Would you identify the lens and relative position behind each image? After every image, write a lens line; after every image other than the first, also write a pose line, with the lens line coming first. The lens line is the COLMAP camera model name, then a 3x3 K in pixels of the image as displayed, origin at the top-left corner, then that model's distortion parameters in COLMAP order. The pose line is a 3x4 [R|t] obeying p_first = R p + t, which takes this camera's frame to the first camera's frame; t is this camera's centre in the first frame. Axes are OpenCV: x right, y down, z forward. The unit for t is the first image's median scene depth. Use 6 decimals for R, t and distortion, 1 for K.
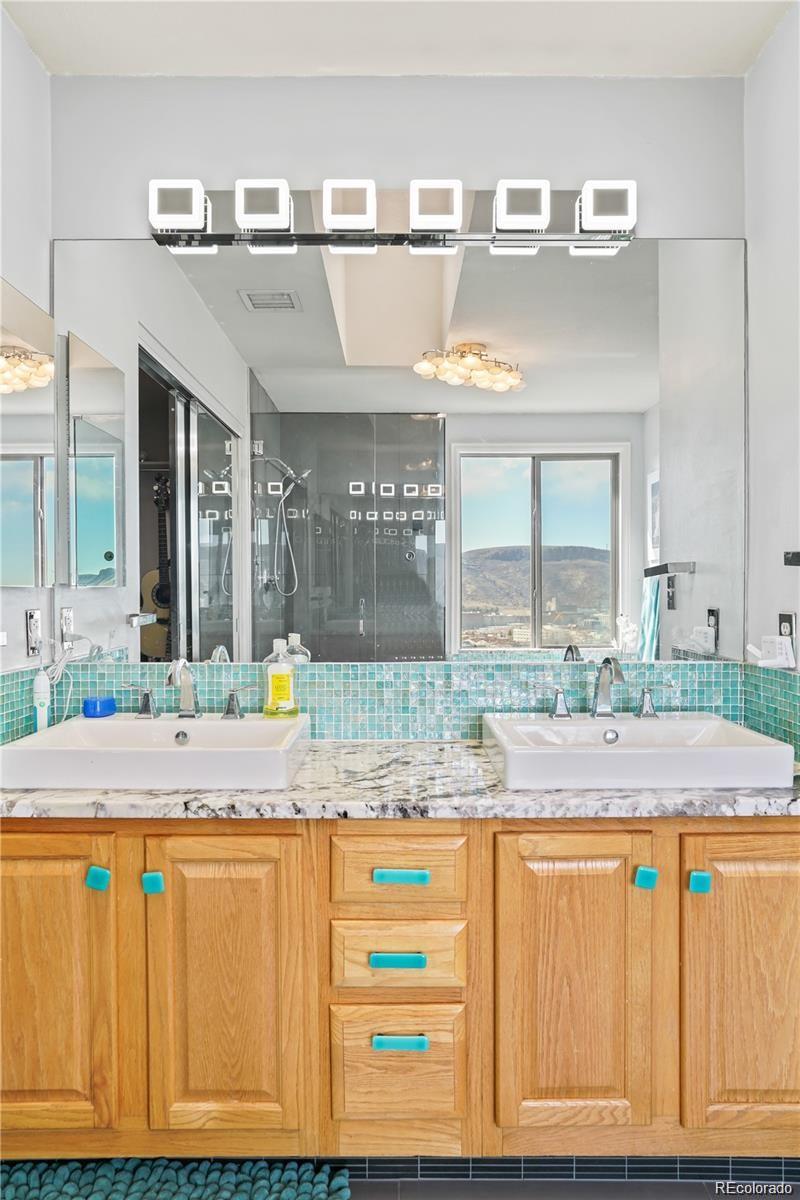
lens RADIAL K [[800.8, 0, 402.7], [0, 800.8, 596.6], [0, 0, 1]] dist [-0.026921, 0.017493]
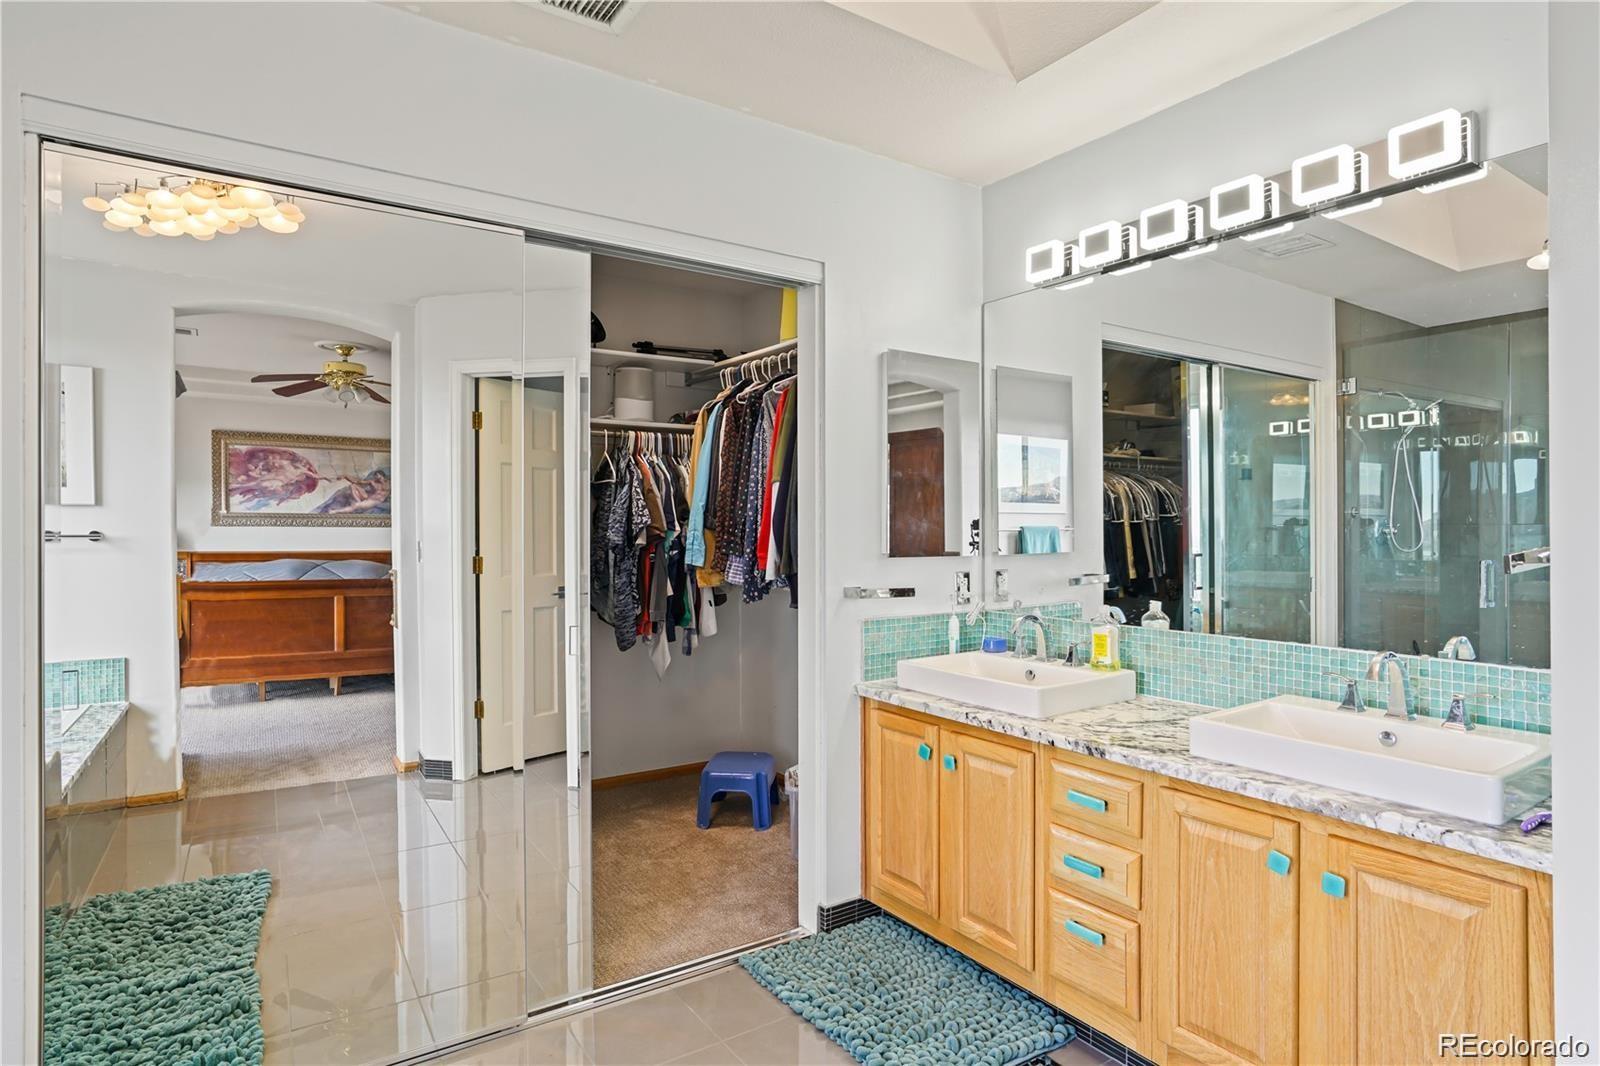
lens RADIAL K [[872.2, 0, 801.0], [0, 872.2, 529.5], [0, 0, 1]] dist [-0.024345, 0.013452]
pose [[0.549738, 0.001267, -0.835336, 0.891345], [-0.001068, 0.999999, 0.000814, -0.080032], [0.835337, 0.000445, 0.549738, -0.135123]]
